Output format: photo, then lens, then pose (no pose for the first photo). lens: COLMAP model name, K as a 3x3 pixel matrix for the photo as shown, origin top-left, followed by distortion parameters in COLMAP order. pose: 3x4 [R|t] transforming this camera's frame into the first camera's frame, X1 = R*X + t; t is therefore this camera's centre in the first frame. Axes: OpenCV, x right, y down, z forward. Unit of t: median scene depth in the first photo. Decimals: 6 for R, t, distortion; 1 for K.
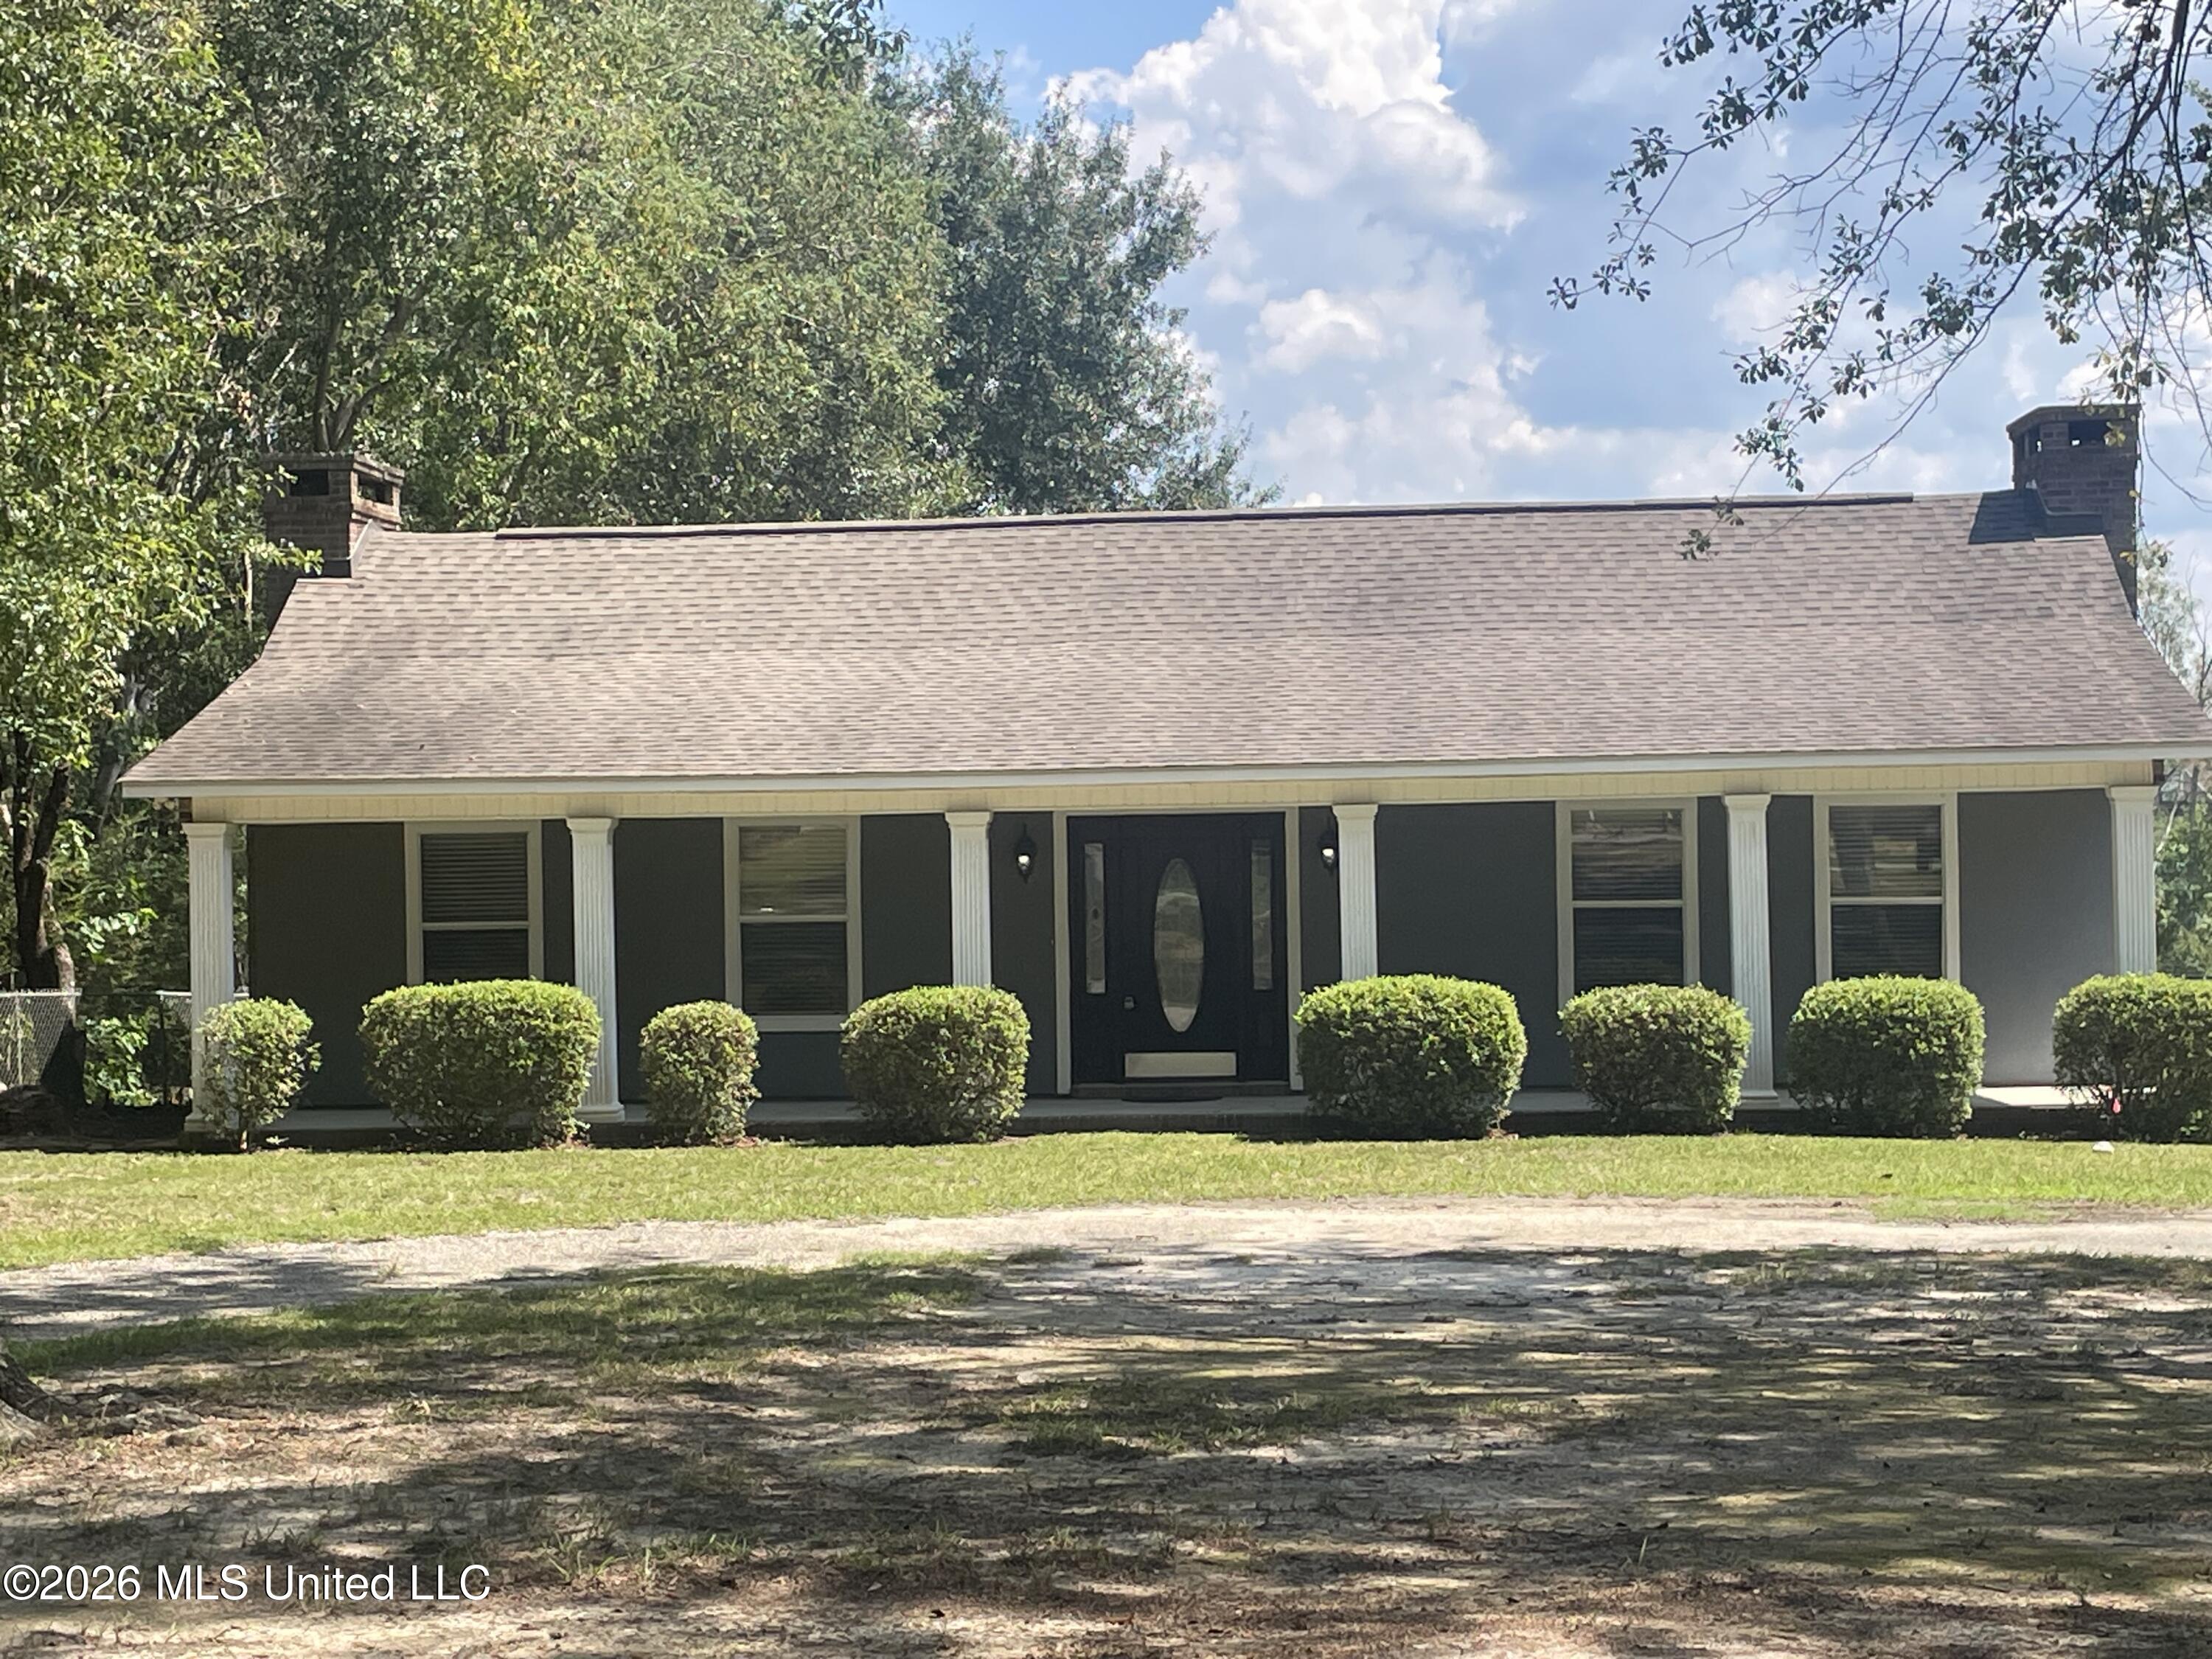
lens RADIAL K [[3968.8, 0, 1111.6], [0, 3968.8, 779.3], [0, 0, 1]] dist [0.149783, -0.204573]
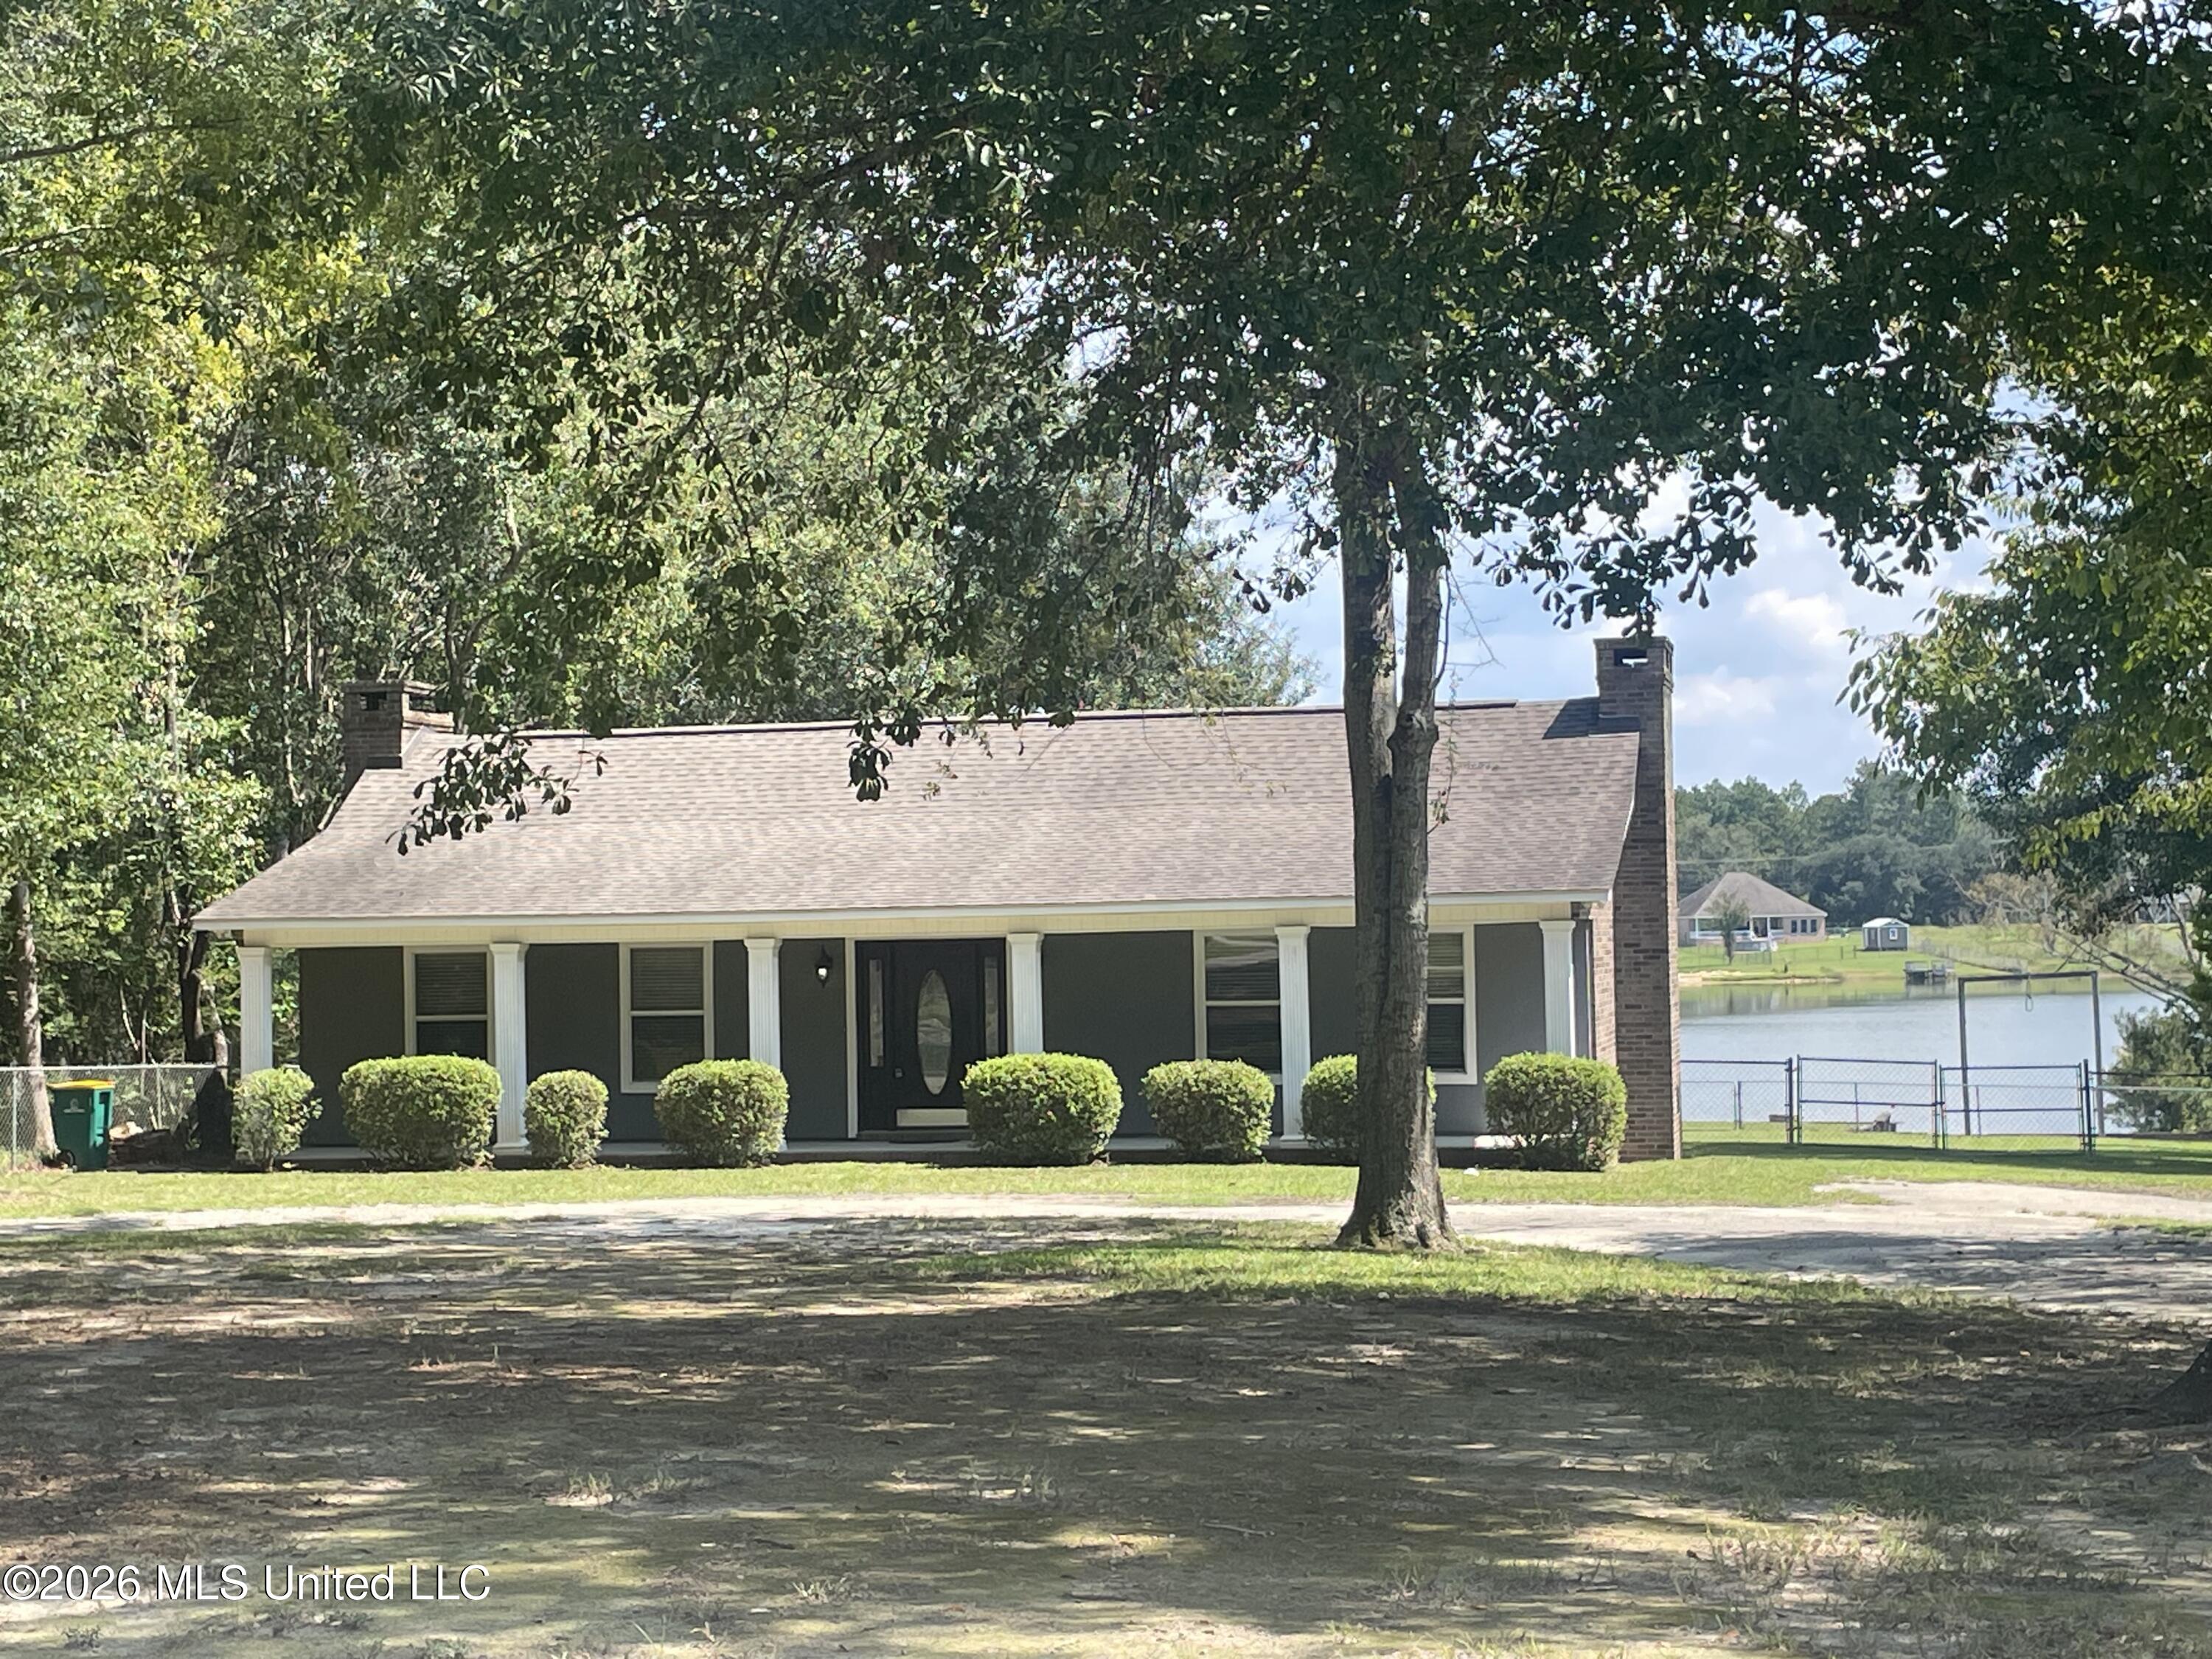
lens RADIAL K [[3819.1, 0, 1106.0], [0, 3819.1, 829.5], [0, 0, 1]] dist [0.144639, -0.038374]
pose [[0.991739, -0.004513, -0.128191, 0.267989], [0.002833, 0.999908, -0.013291, -0.012746], [0.128239, 0.012818, 0.991660, -0.356998]]
